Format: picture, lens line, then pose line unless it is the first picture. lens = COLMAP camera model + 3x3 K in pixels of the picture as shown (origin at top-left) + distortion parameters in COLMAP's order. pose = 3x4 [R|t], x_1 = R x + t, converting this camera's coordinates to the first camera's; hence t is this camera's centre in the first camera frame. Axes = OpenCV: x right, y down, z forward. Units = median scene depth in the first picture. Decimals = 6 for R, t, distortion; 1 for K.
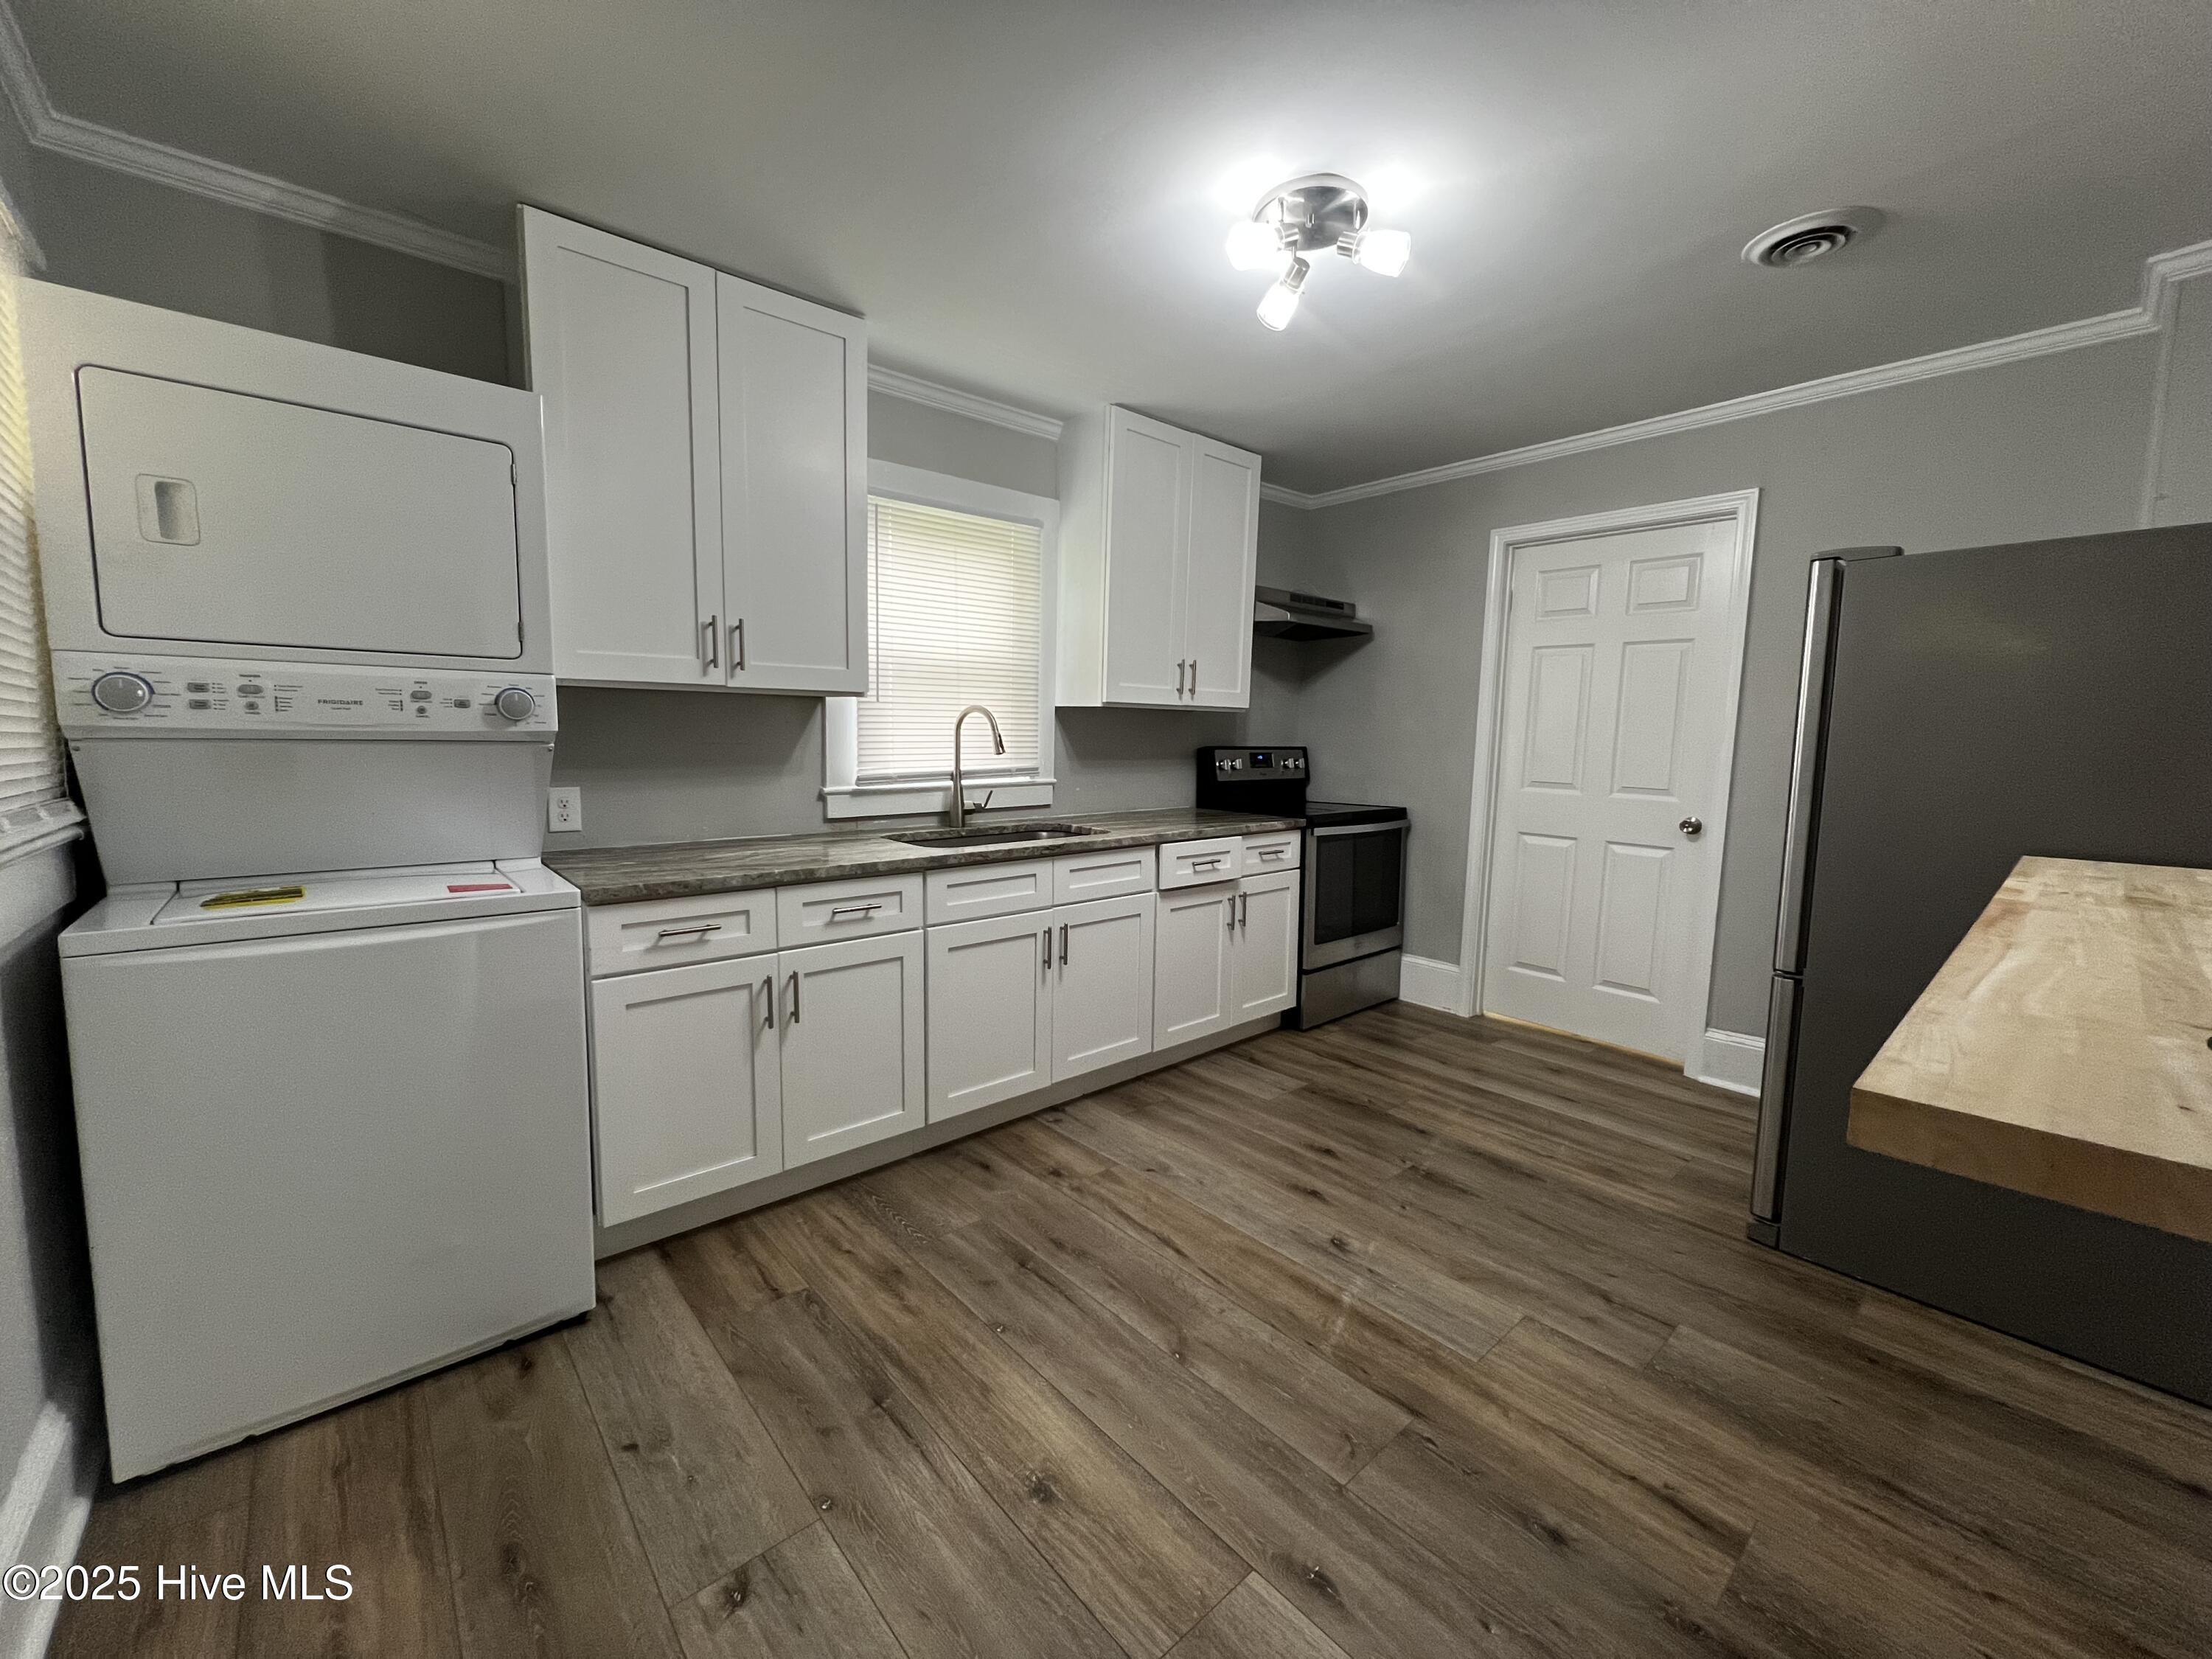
lens RADIAL K [[874.2, 0, 1106.0], [0, 874.2, 829.5], [0, 0, 1]] dist [-0.001249, 0.000236]
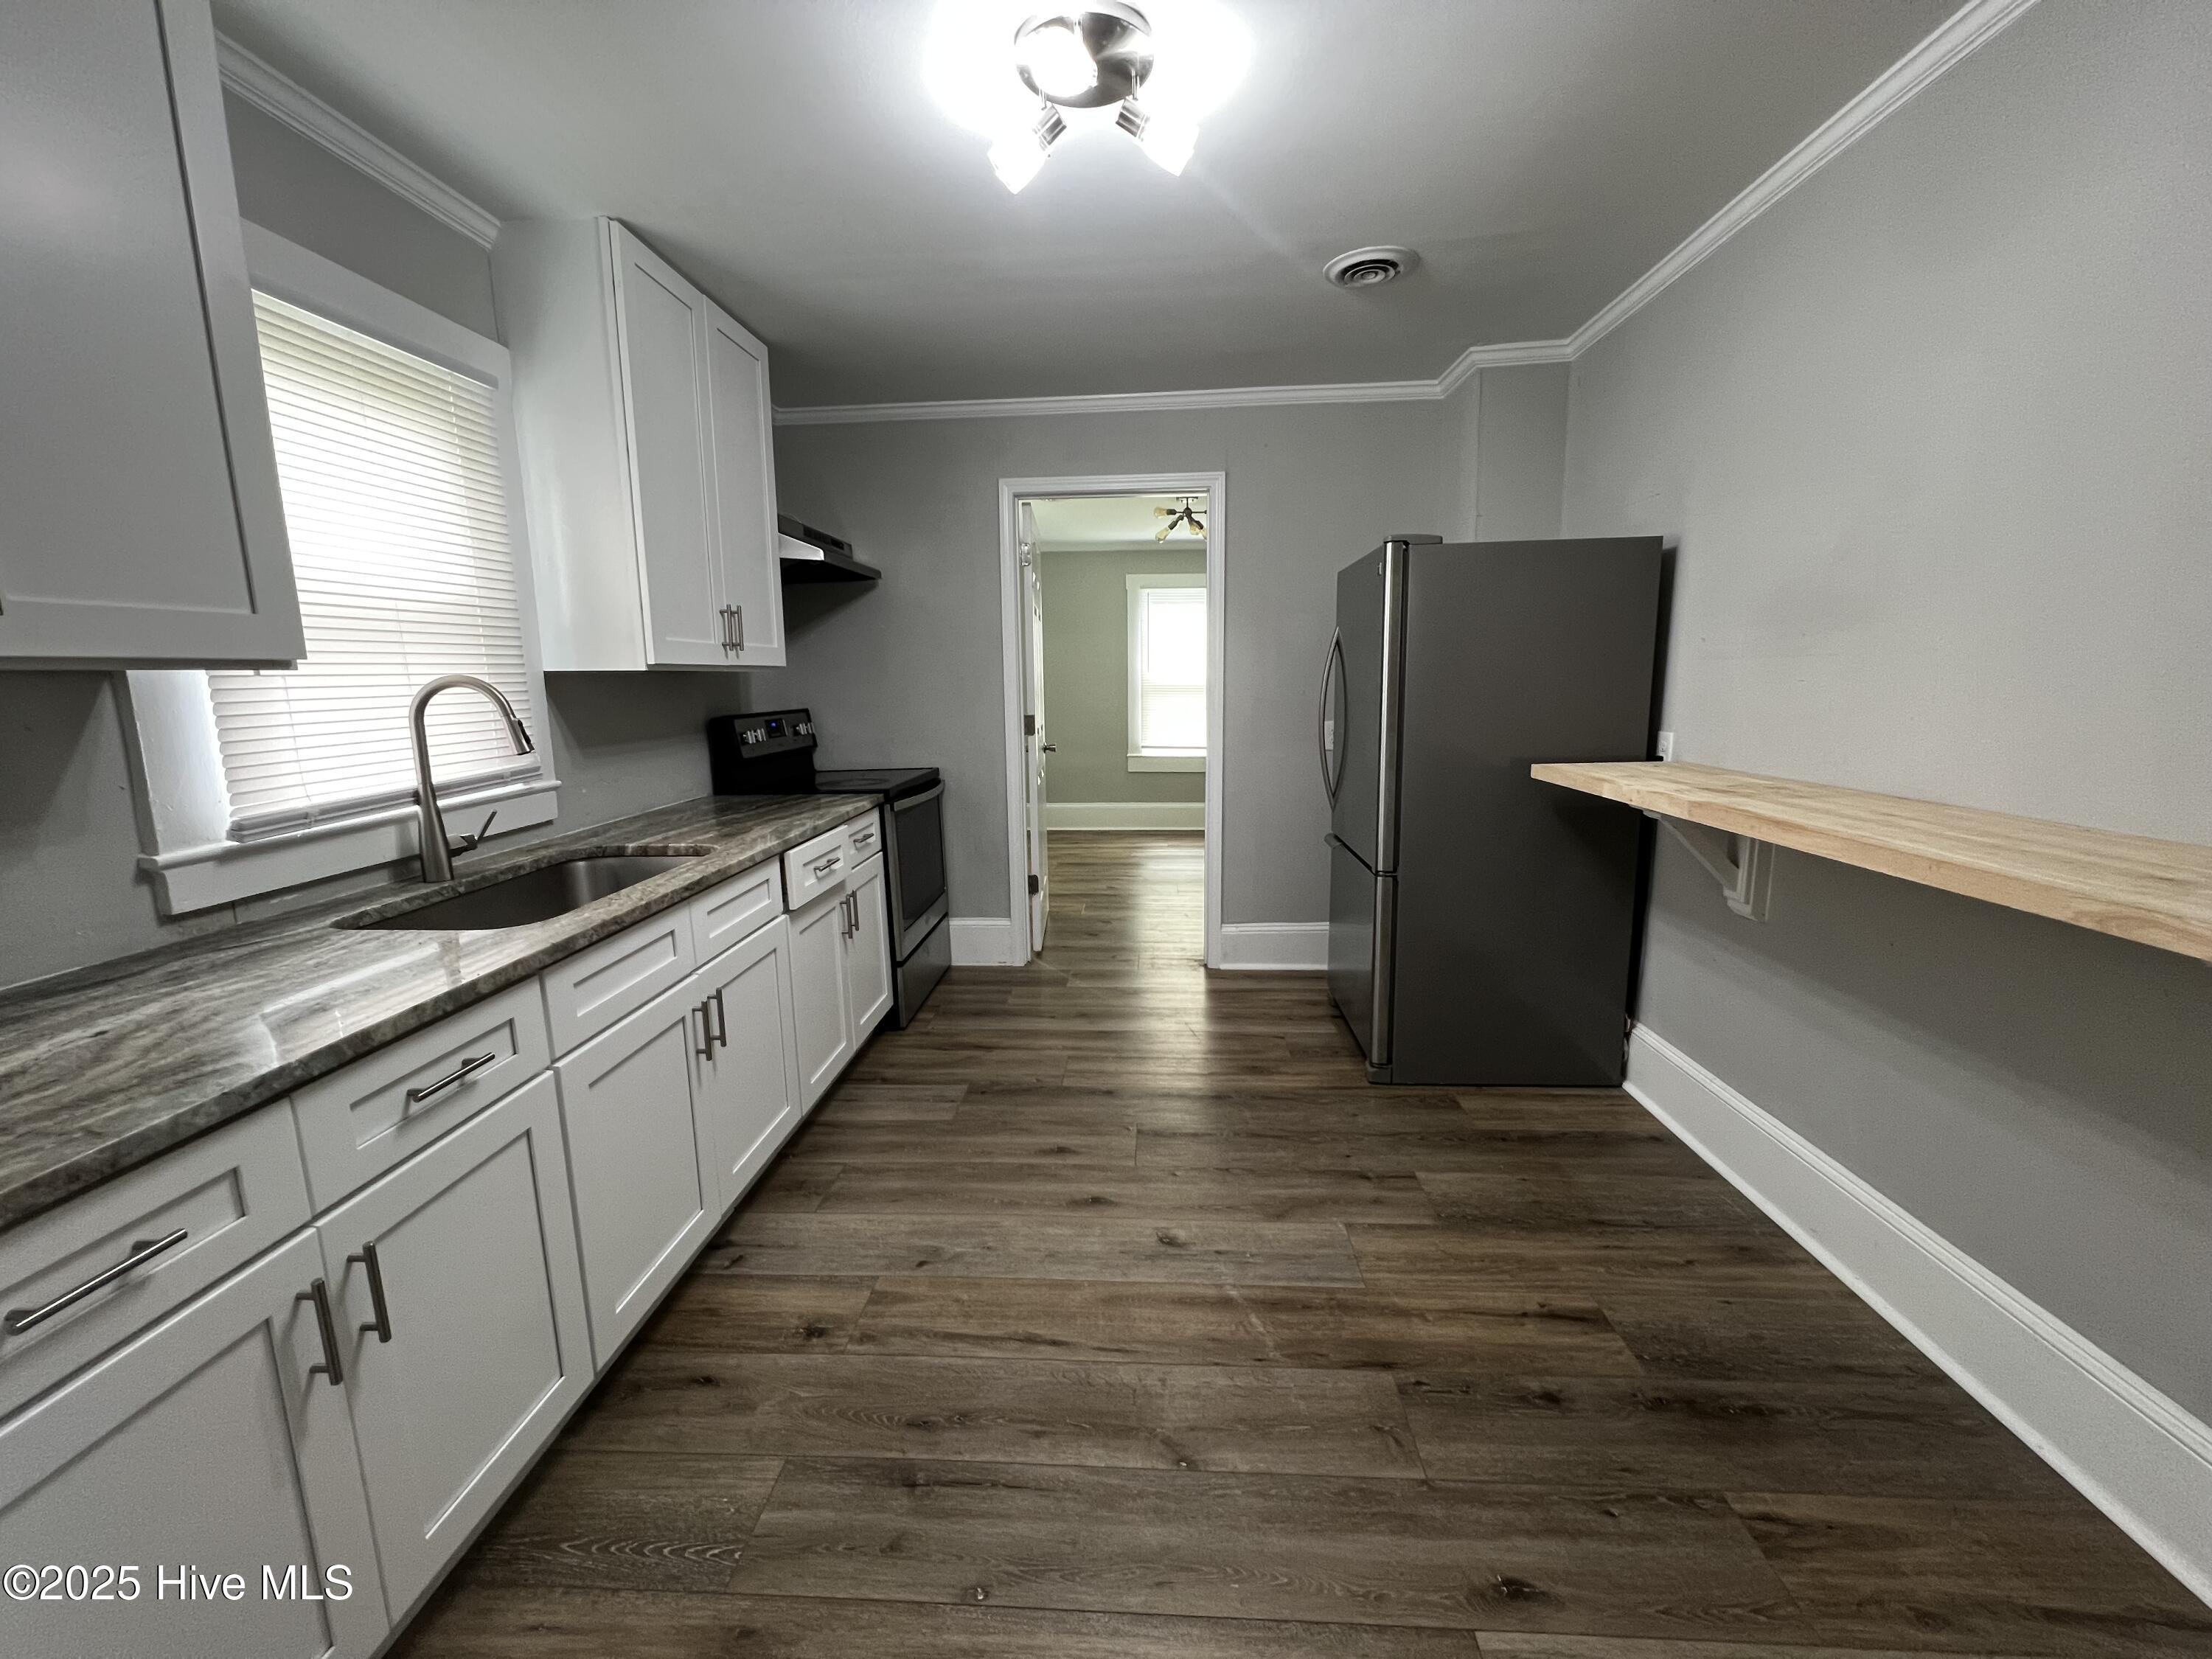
lens RADIAL K [[874.2, 0, 1106.0], [0, 874.2, 829.5], [0, 0, 1]] dist [-0.001249, 0.000236]
pose [[0.710046, -0.150883, 0.687800, -0.307981], [0.108685, 0.988552, 0.104658, -0.061566], [-0.695717, 0.000442, 0.718316, 0.308684]]
